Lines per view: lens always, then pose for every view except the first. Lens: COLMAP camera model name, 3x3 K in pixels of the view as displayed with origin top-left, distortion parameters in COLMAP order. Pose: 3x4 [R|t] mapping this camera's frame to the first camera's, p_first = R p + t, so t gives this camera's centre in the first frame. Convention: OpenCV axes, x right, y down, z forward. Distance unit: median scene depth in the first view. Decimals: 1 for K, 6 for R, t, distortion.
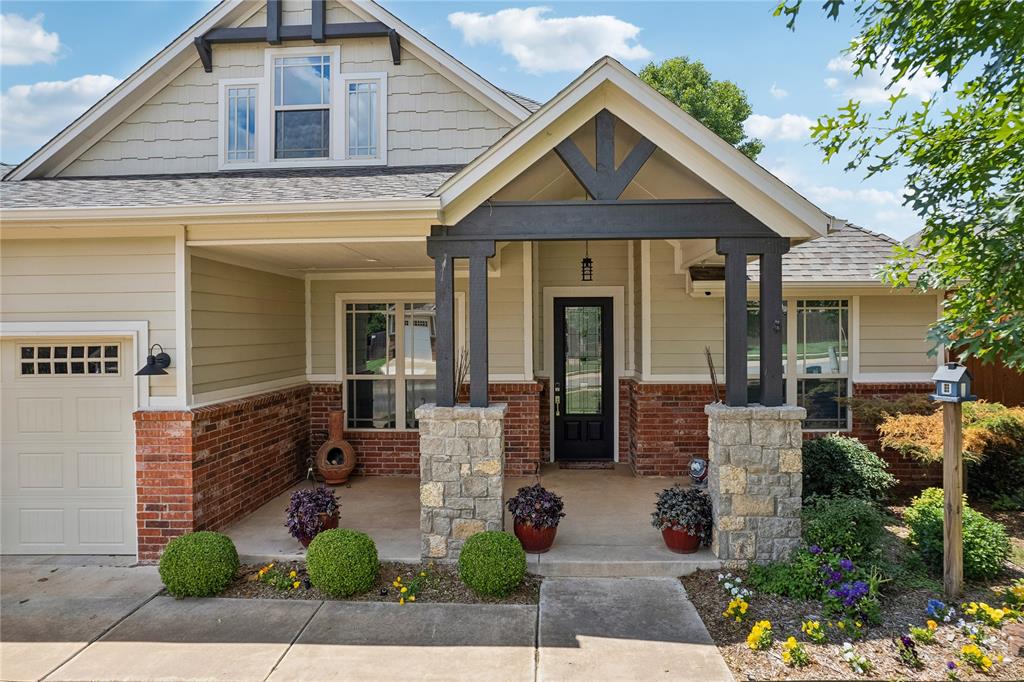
lens RADIAL K [[661.7, 0, 510.6], [0, 661.7, 333.5], [0, 0, 1]] dist [-0.023397, 0.000901]
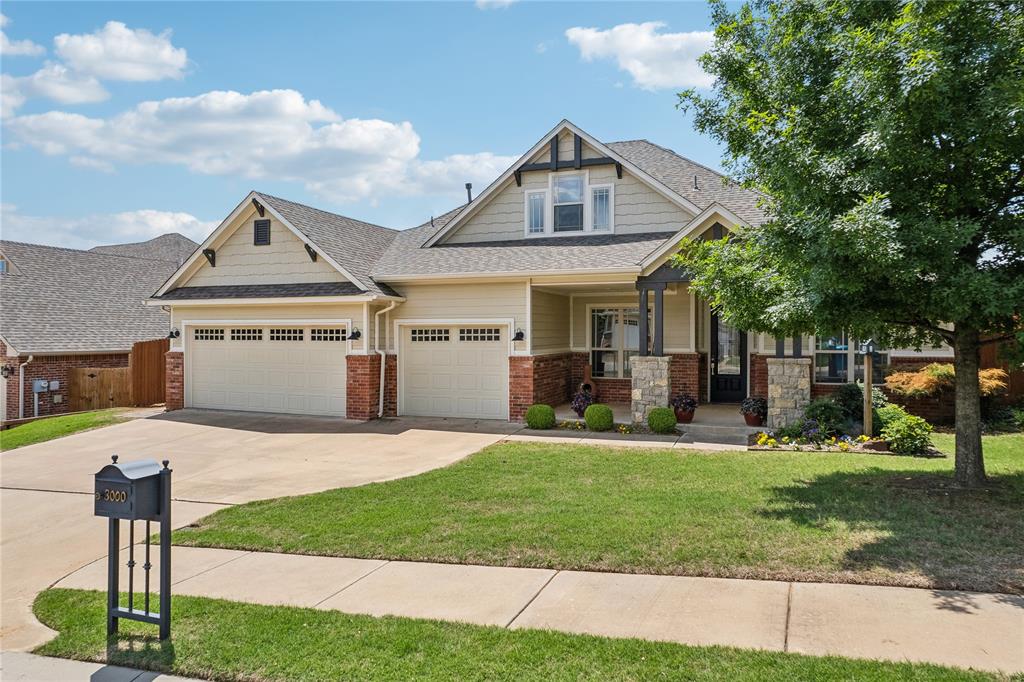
lens RADIAL K [[687.7, 0, 509.7], [0, 687.7, 327.3], [0, 0, 1]] dist [-0.010080, -0.000224]
pose [[0.952594, 0.007102, -0.304161, 0.146572], [-0.009714, 0.999928, -0.007076, 0.026087], [0.304088, 0.009695, 0.952594, -1.113900]]
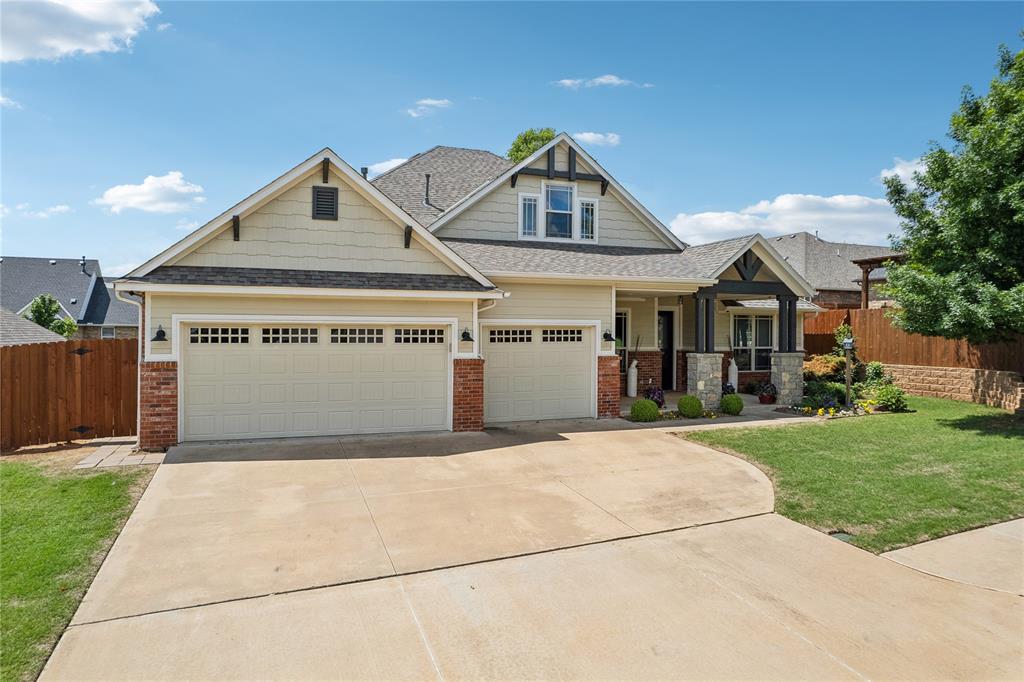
lens RADIAL K [[673.3, 0, 512.0], [0, 673.3, 341.0], [0, 0, 1]] dist [-0.005420, 0.001960]
pose [[0.907855, 0.006734, 0.419231, -1.596728], [-0.010564, 0.999921, 0.006815, 0.038926], [-0.419152, -0.010616, 0.907854, -0.961296]]
